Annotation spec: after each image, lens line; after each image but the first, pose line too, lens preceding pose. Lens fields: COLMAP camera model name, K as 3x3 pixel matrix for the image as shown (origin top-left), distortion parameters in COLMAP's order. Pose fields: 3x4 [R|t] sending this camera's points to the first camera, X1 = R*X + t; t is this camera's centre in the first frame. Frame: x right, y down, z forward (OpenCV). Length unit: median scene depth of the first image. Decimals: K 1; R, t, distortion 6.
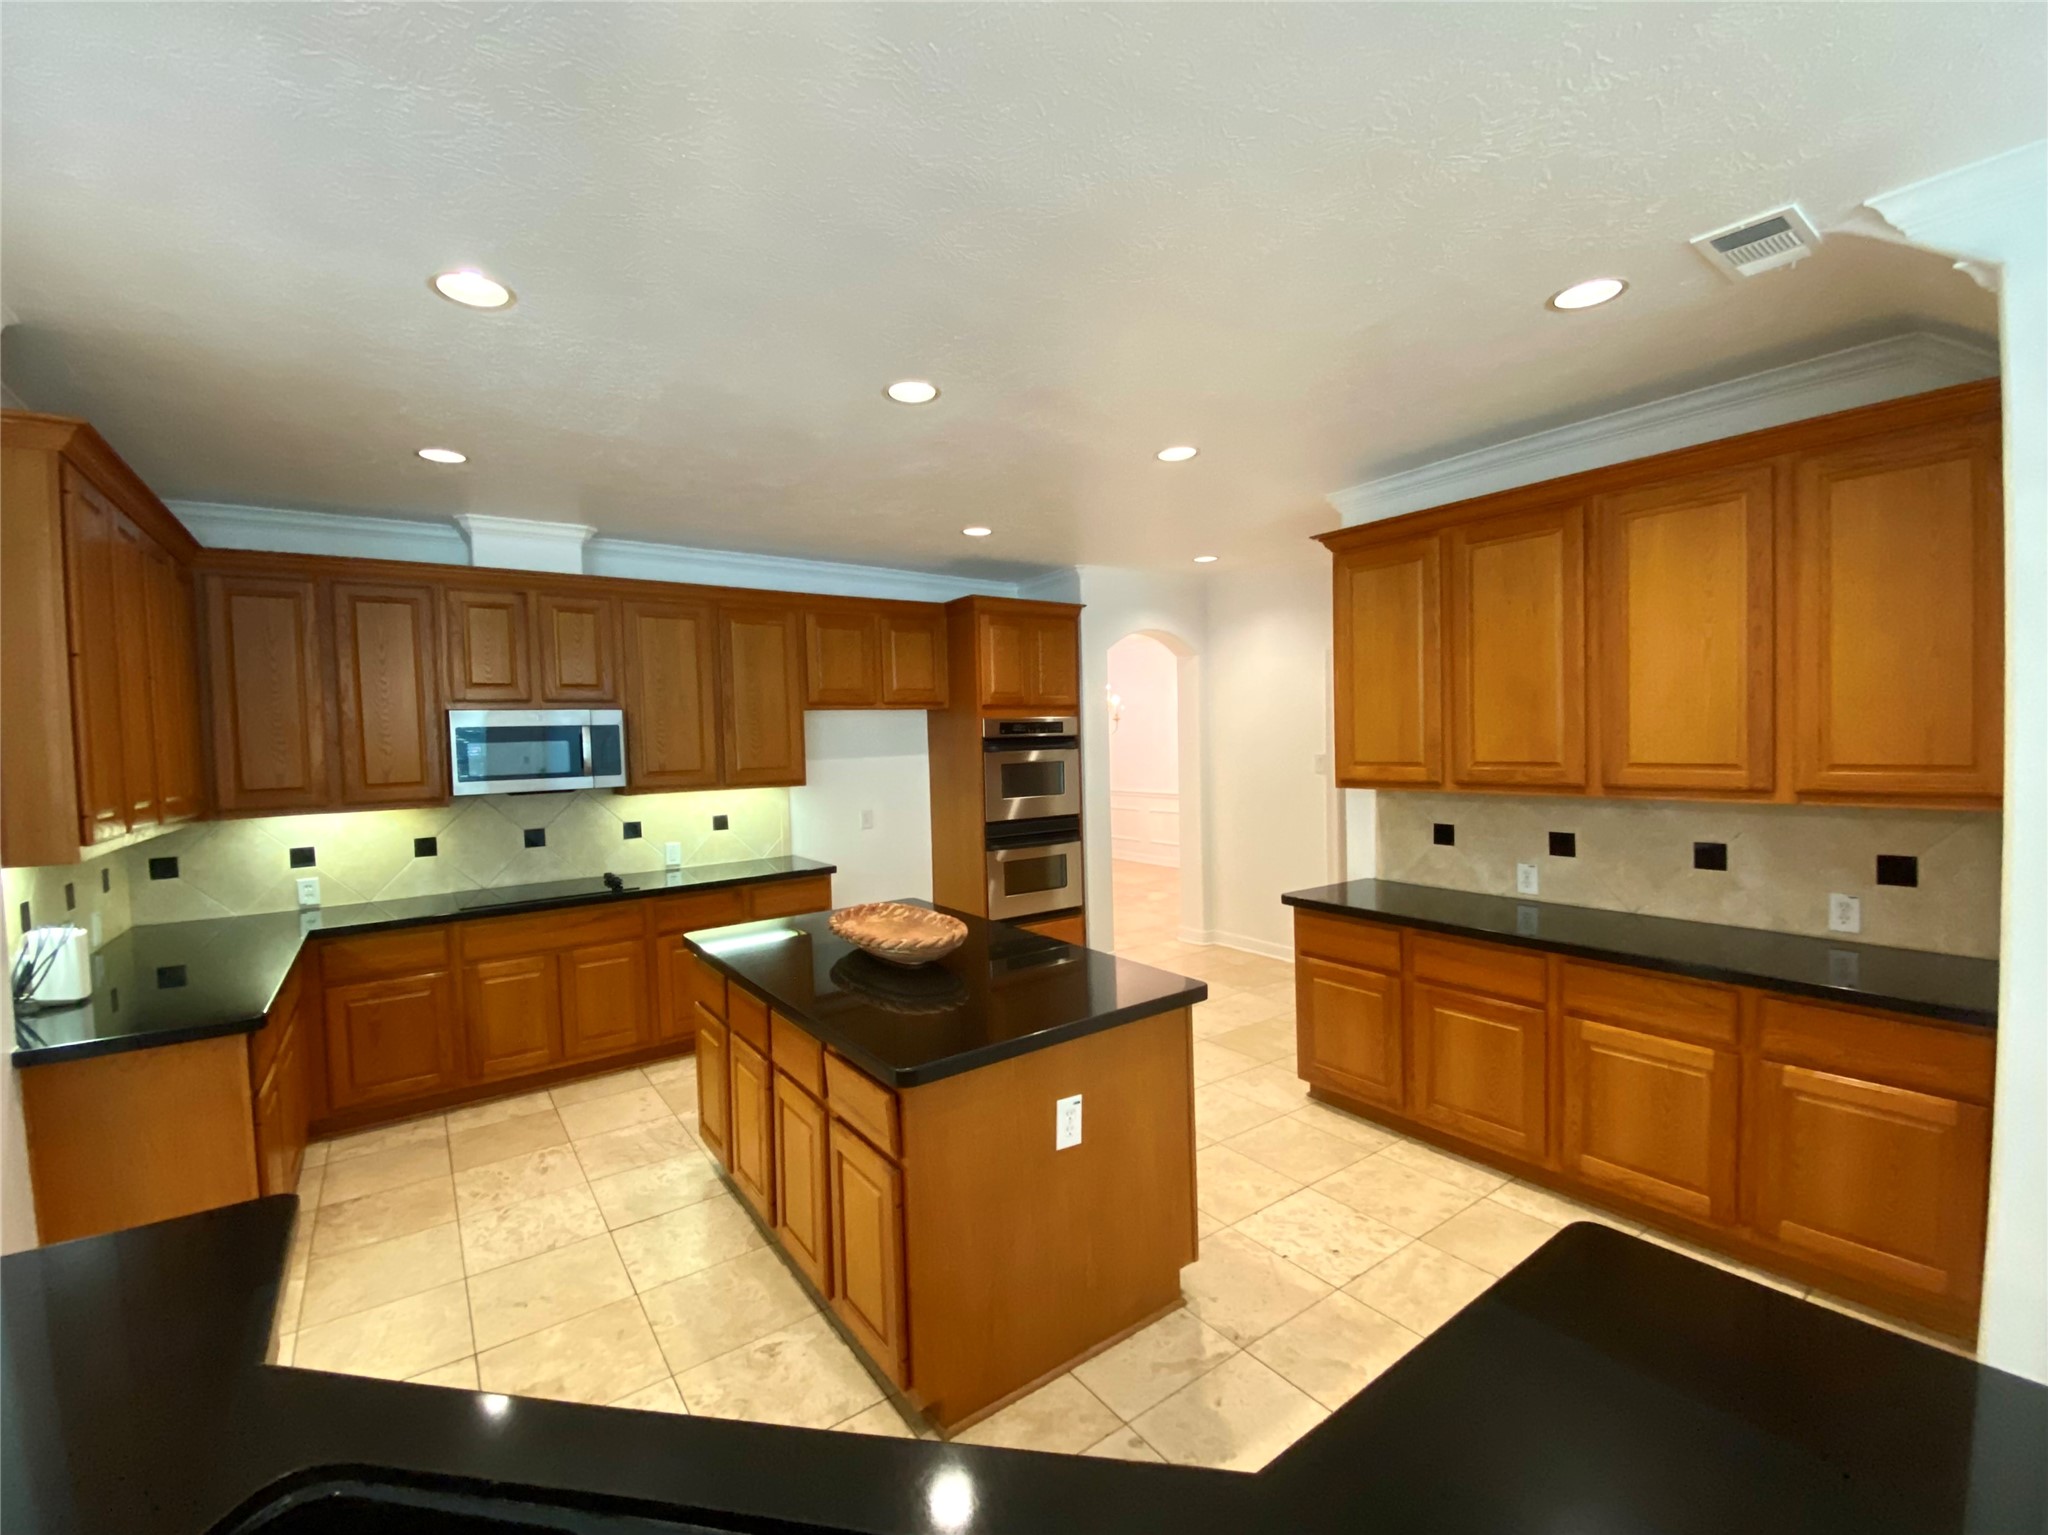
lens RADIAL K [[868.1, 0, 1031.7], [0, 868.1, 772.9], [0, 0, 1]] dist [0.001502, -0.000533]
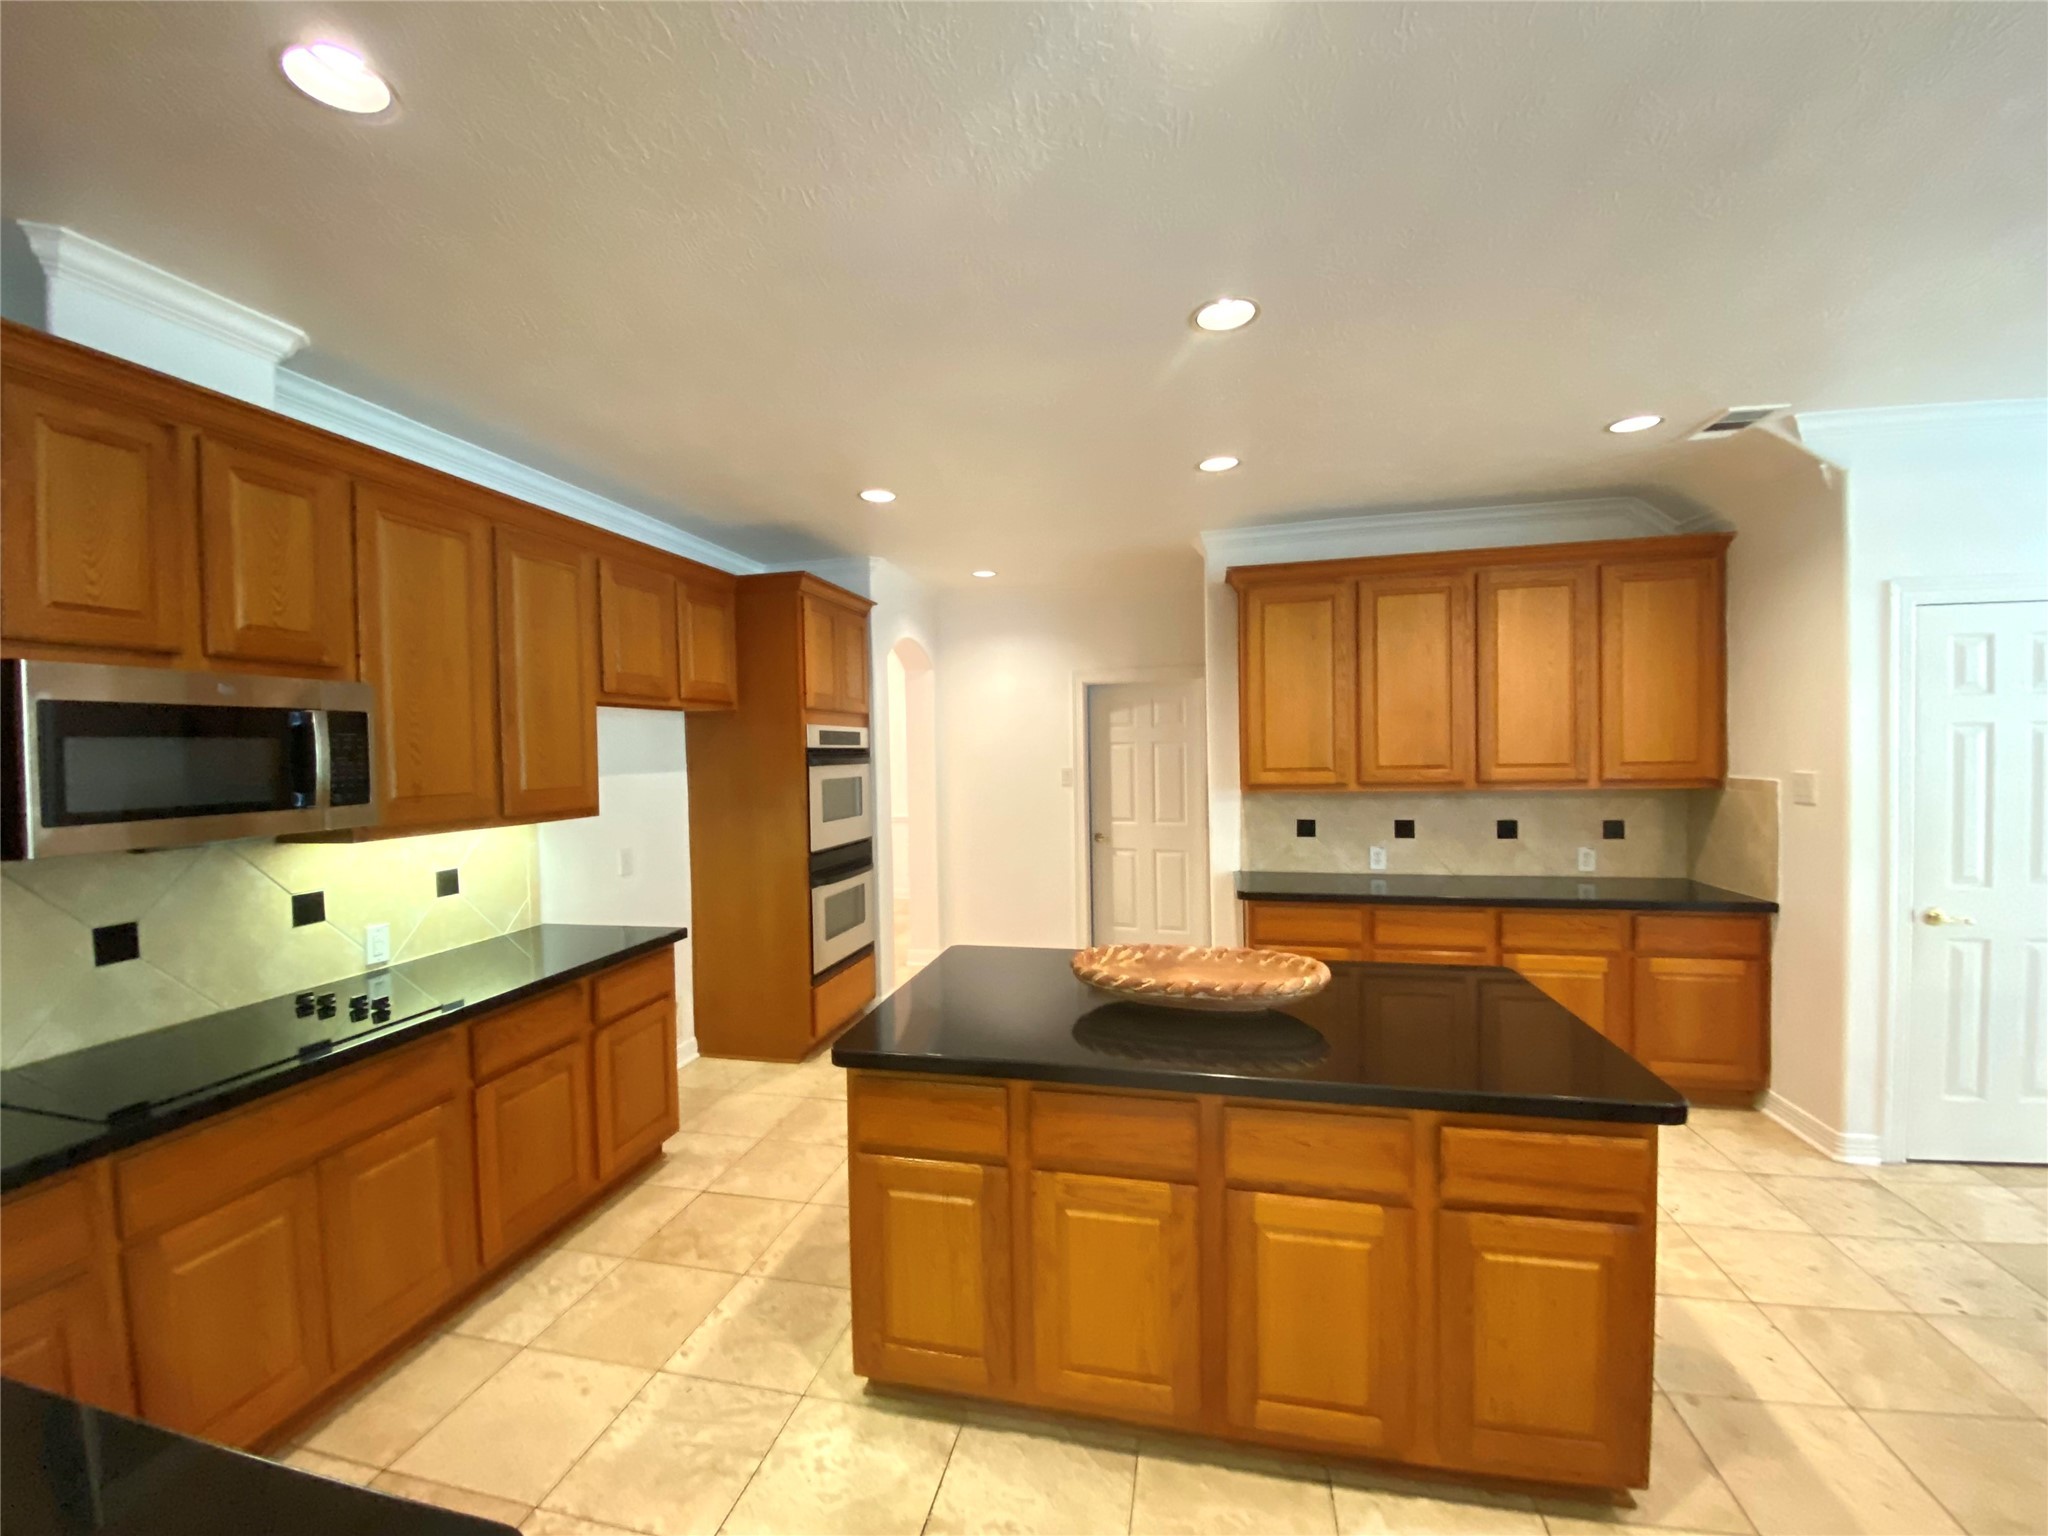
lens RADIAL K [[836.9, 0, 1025.8], [0, 836.9, 772.6], [0, 0, 1]] dist [0.006176, -0.006498]
pose [[0.749396, -0.008065, 0.662073, -0.565807], [0.028973, 0.999368, -0.020620, 0.005753], [-0.661488, 0.034634, 0.749155, 0.373766]]
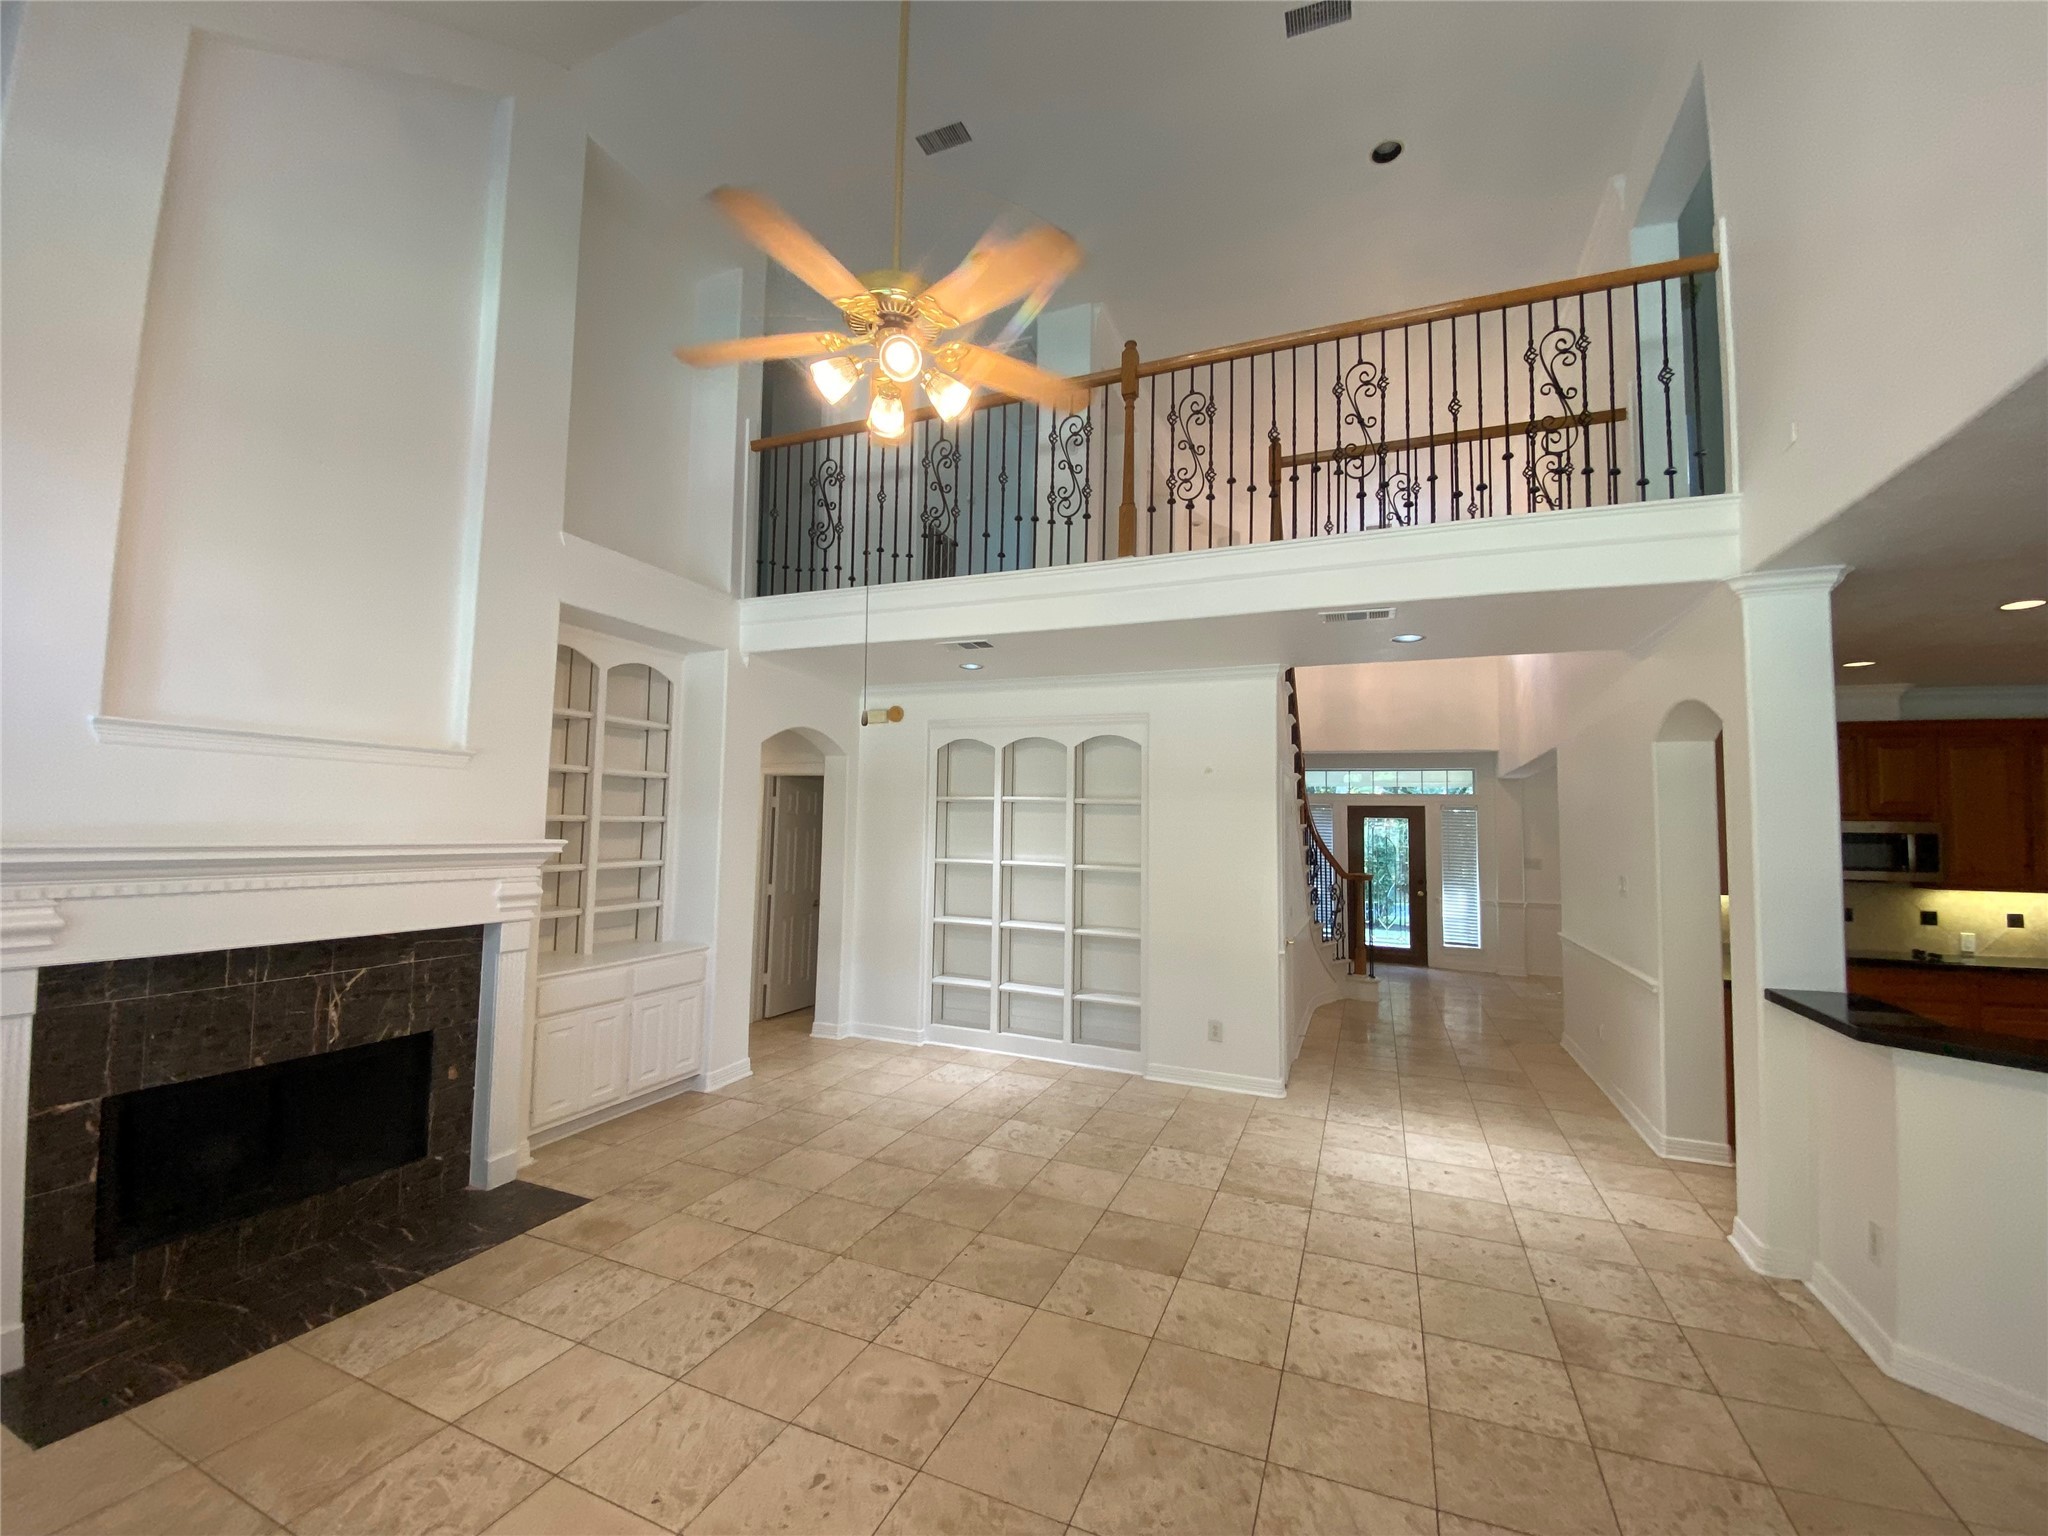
lens RADIAL K [[836.9, 0, 1013.8], [0, 836.9, 771.3], [0, 0, 1]] dist [0.006176, -0.006498]
pose [[0.510260, -0.012605, -0.859928, -0.119549], [-0.081051, 0.994737, -0.062675, 0.045488], [0.856192, 0.101679, 0.506553, -0.893149]]
